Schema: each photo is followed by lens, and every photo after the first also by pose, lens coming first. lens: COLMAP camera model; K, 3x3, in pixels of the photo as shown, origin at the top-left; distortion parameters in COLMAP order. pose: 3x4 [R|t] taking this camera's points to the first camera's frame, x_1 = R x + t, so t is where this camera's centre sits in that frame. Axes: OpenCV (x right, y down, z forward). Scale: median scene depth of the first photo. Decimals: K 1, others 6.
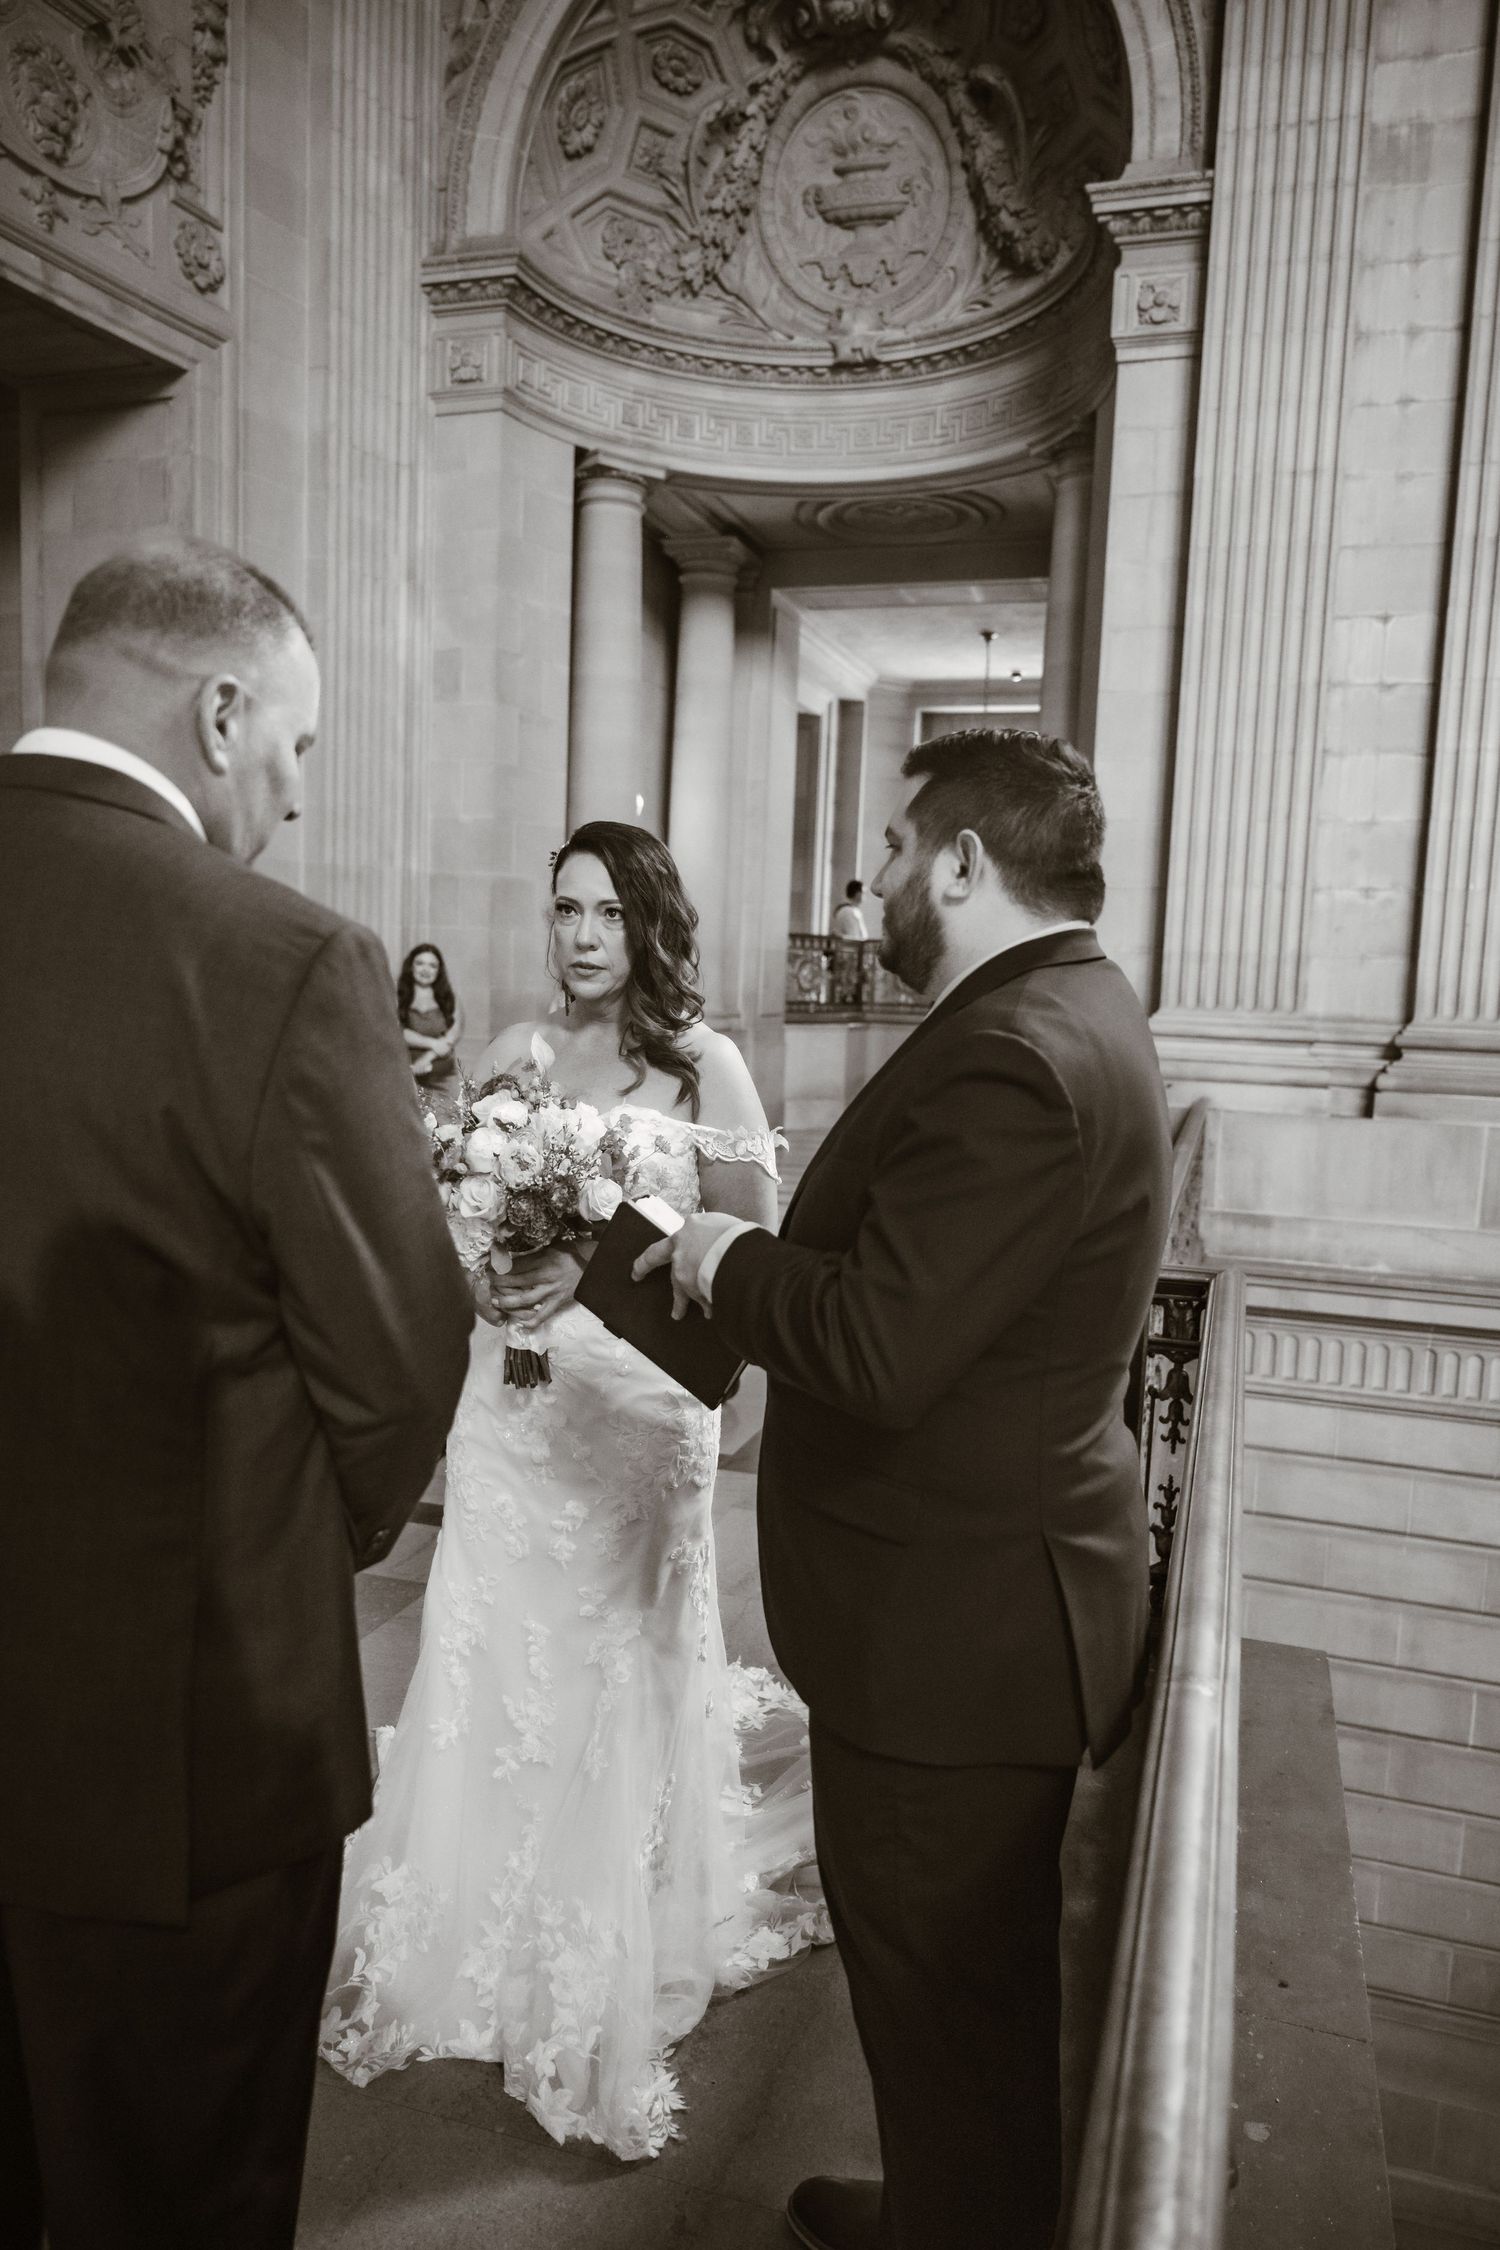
lens RADIAL K [[1611.9, 0, 636.6], [0, 1611.9, 1124.4], [0, 0, 1]] dist [-0.004427, -0.002268]
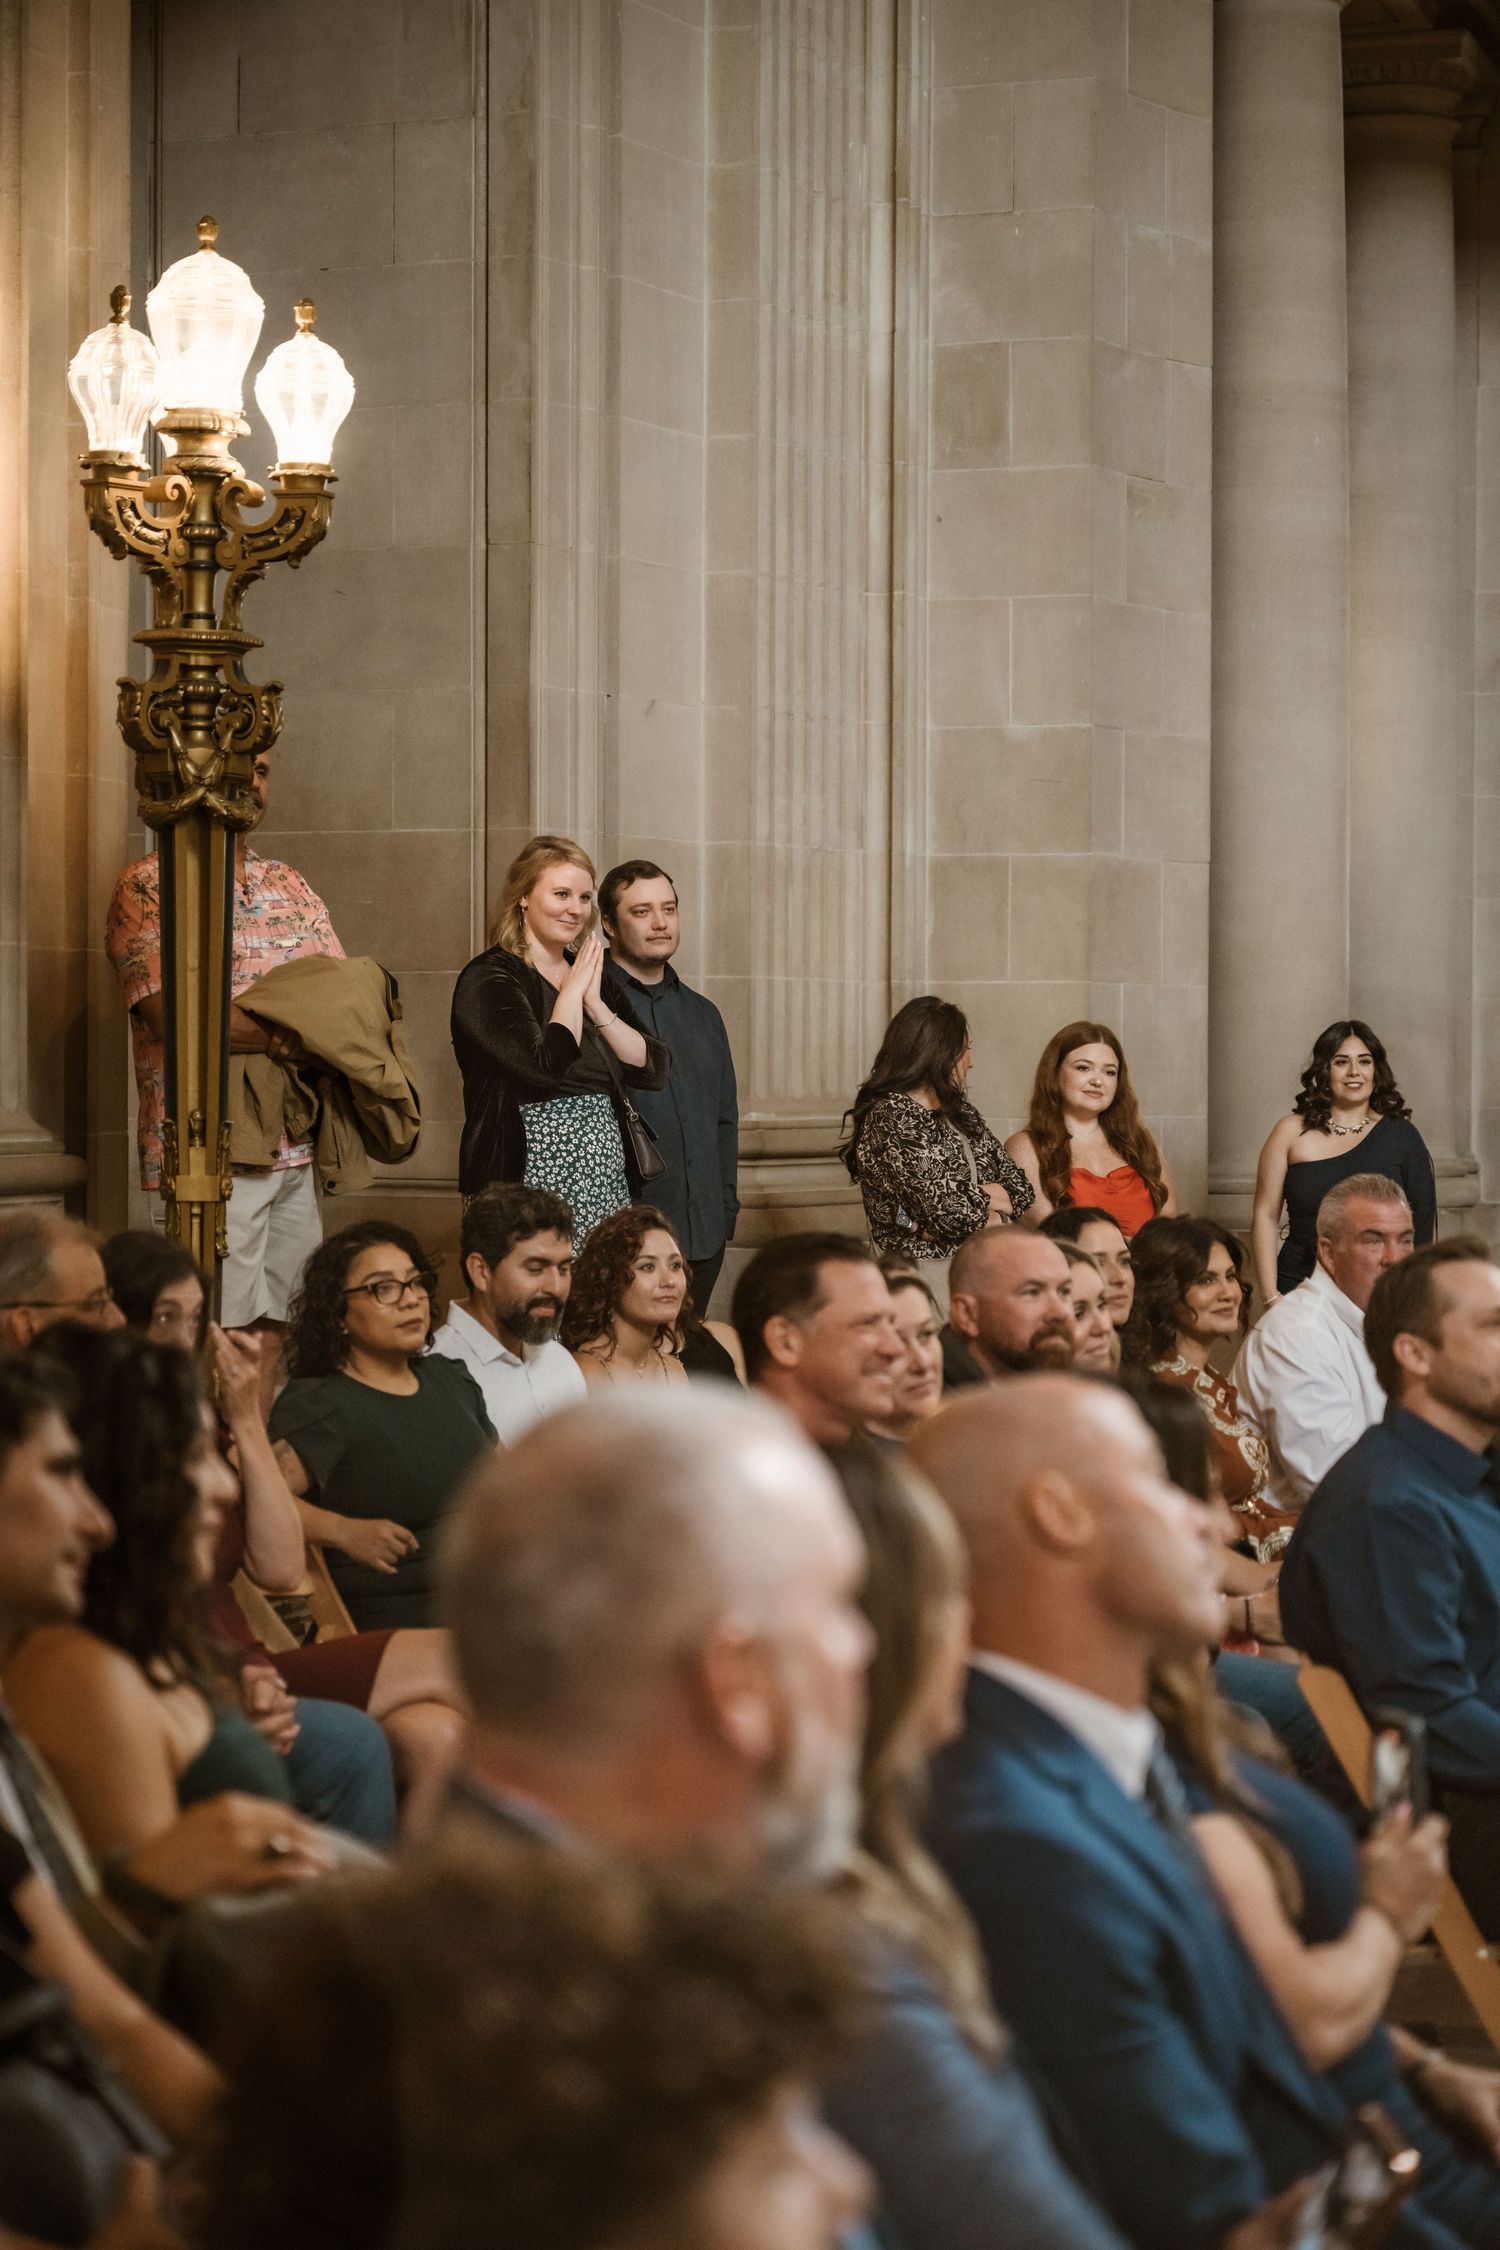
lens RADIAL K [[4525.6, 0, 750.0], [0, 4525.6, 1125.0], [0, 0, 1]] dist [0.057763, -0.110089]
pose [[0.999165, -0.036905, 0.017535, -0.200921], [0.038231, 0.995856, -0.082517, 0.012719], [-0.014417, 0.083118, 0.996435, -0.197062]]
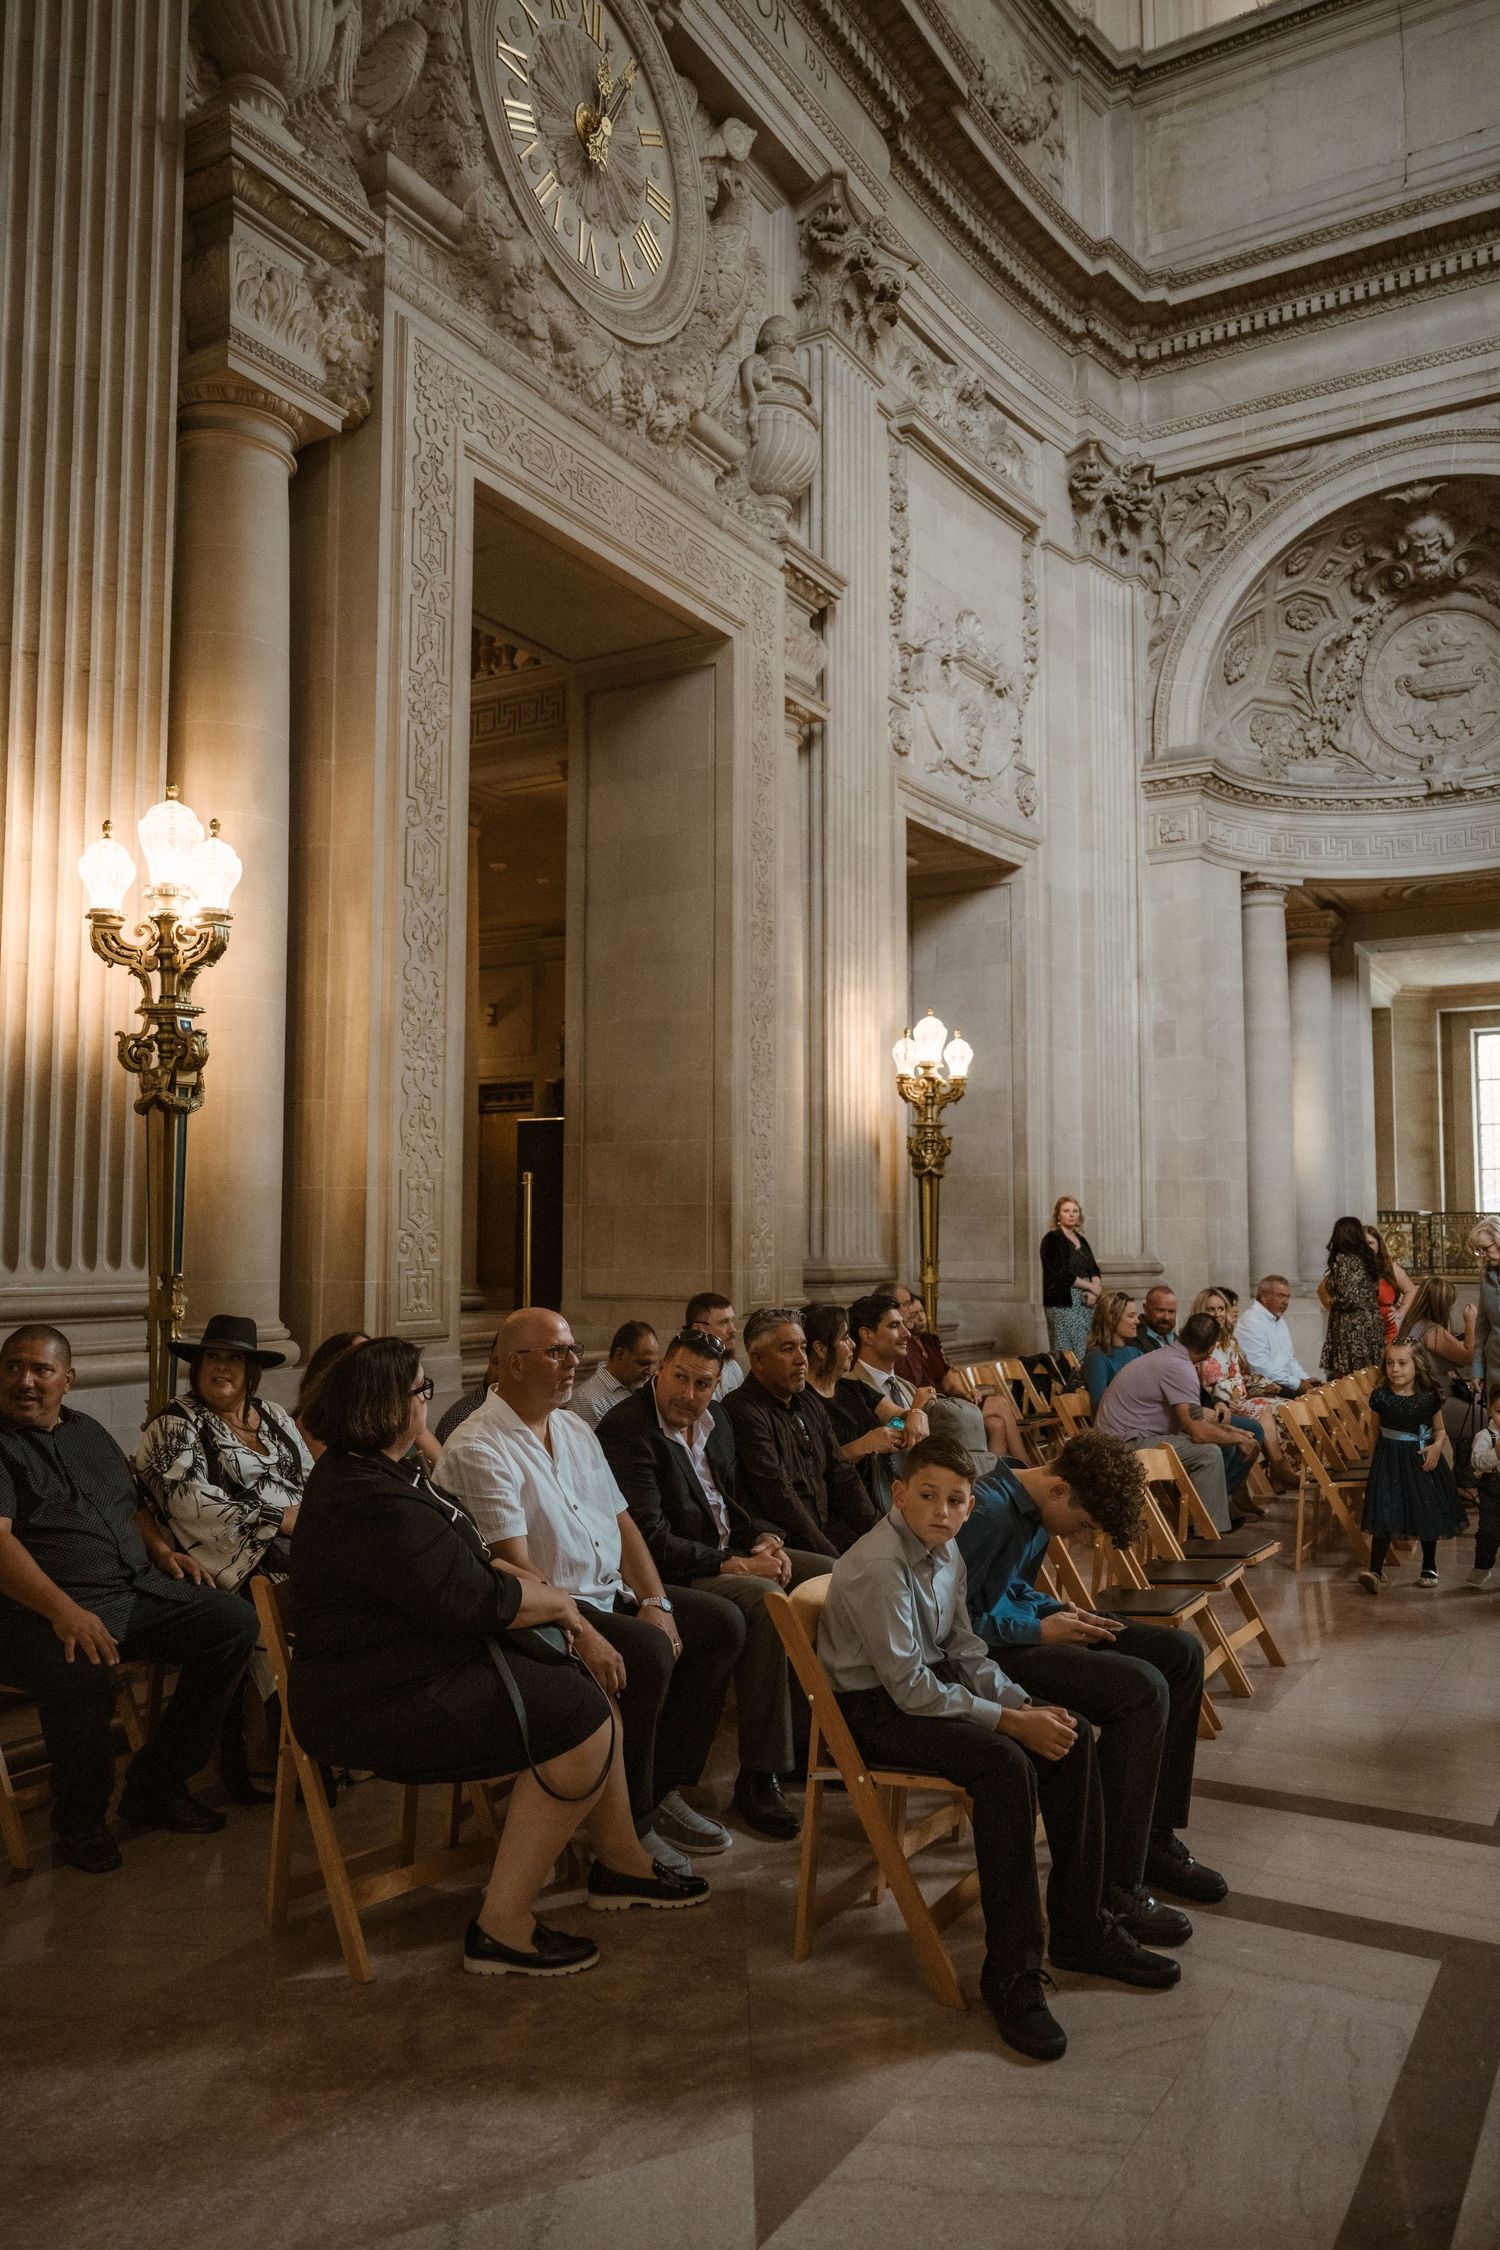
lens RADIAL K [[1545.1, 0, 750.0], [0, 1545.1, 1125.0], [0, 0, 1]] dist [0.001241, 0.002598]
pose [[0.977029, -0.053396, -0.206308, -0.191783], [0.015802, 0.983588, -0.179737, 0.028449], [0.212519, 0.172348, 0.961838, -0.343238]]
